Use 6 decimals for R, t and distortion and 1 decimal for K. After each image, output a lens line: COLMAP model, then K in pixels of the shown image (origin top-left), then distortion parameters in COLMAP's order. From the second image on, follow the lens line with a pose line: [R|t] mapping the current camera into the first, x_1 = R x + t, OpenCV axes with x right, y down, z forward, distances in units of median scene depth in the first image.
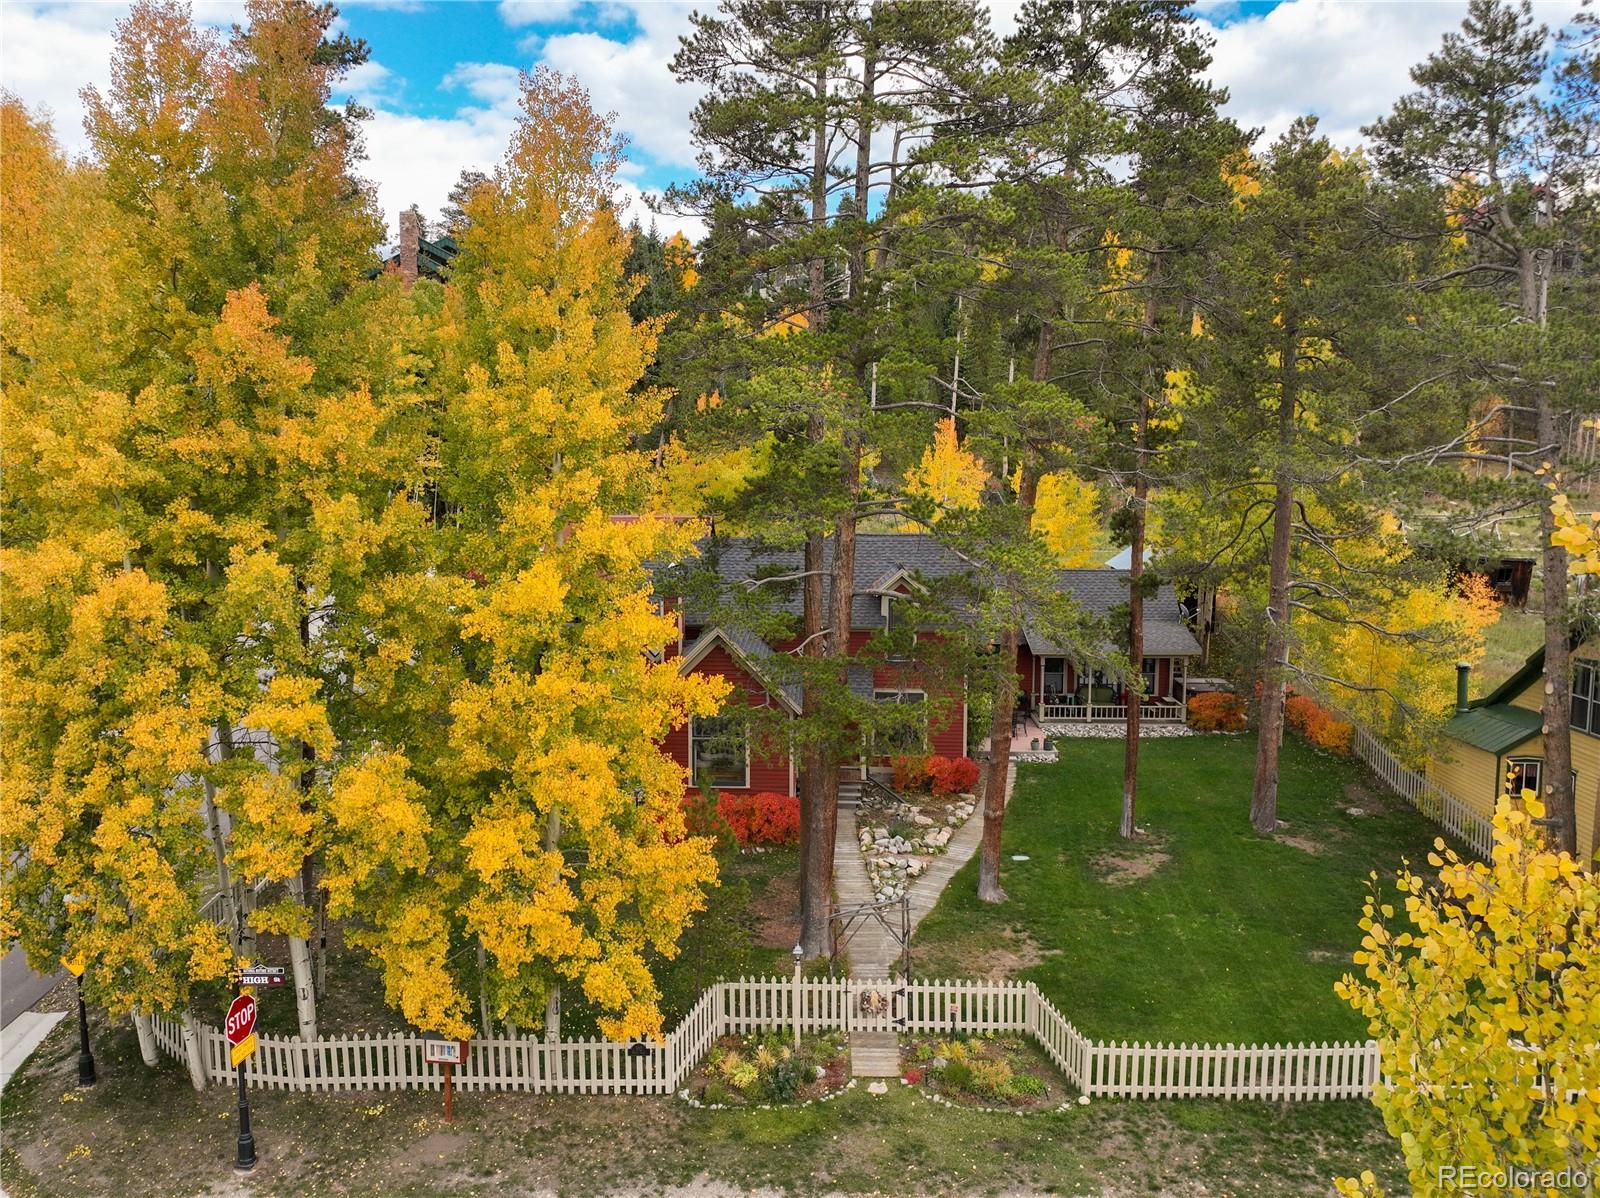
lens RADIAL K [[1114.4, 0, 799.7], [0, 1114.4, 651.1], [0, 0, 1]] dist [-0.004230, 0.009159]
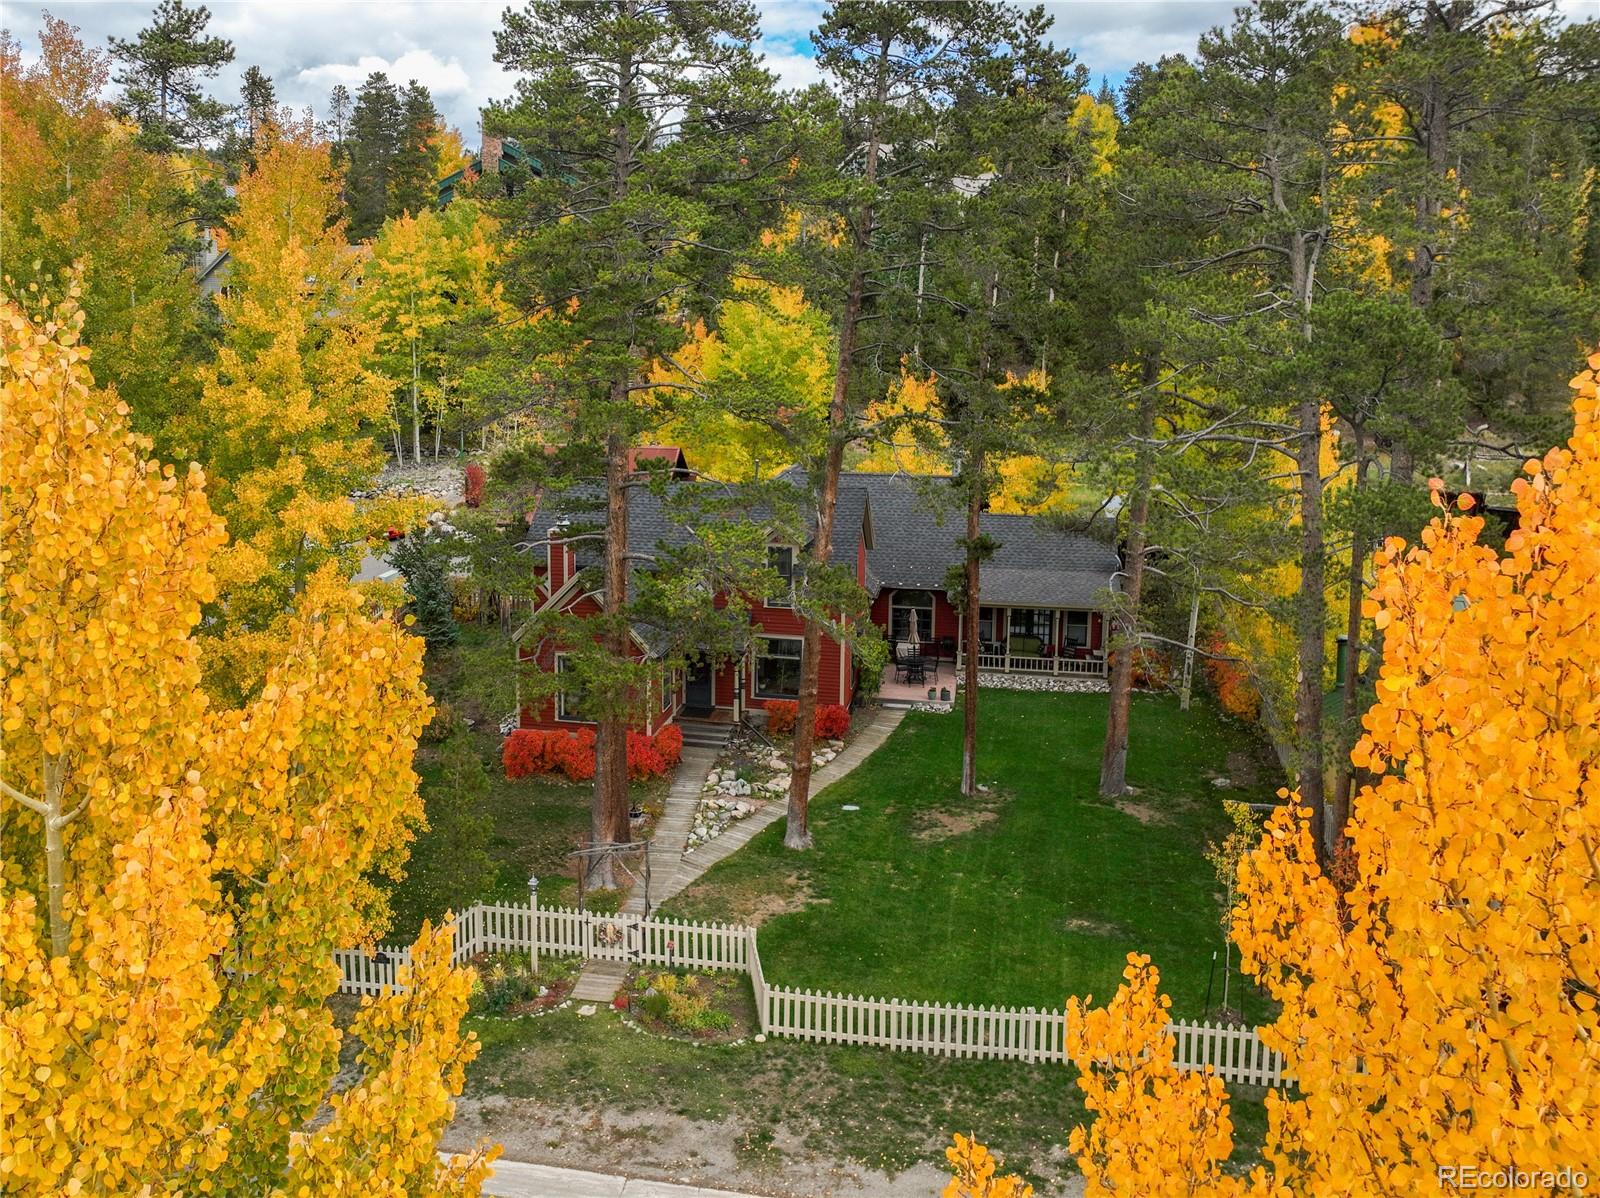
lens RADIAL K [[1185.0, 0, 800.0], [0, 1185.0, 599.0], [0, 0, 1]] dist [-0.003190, -0.009250]
pose [[0.989056, 0.040904, -0.141758, 0.401137], [-0.035509, 0.998553, 0.040384, -0.066862], [0.143204, -0.034908, 0.989077, -0.113063]]
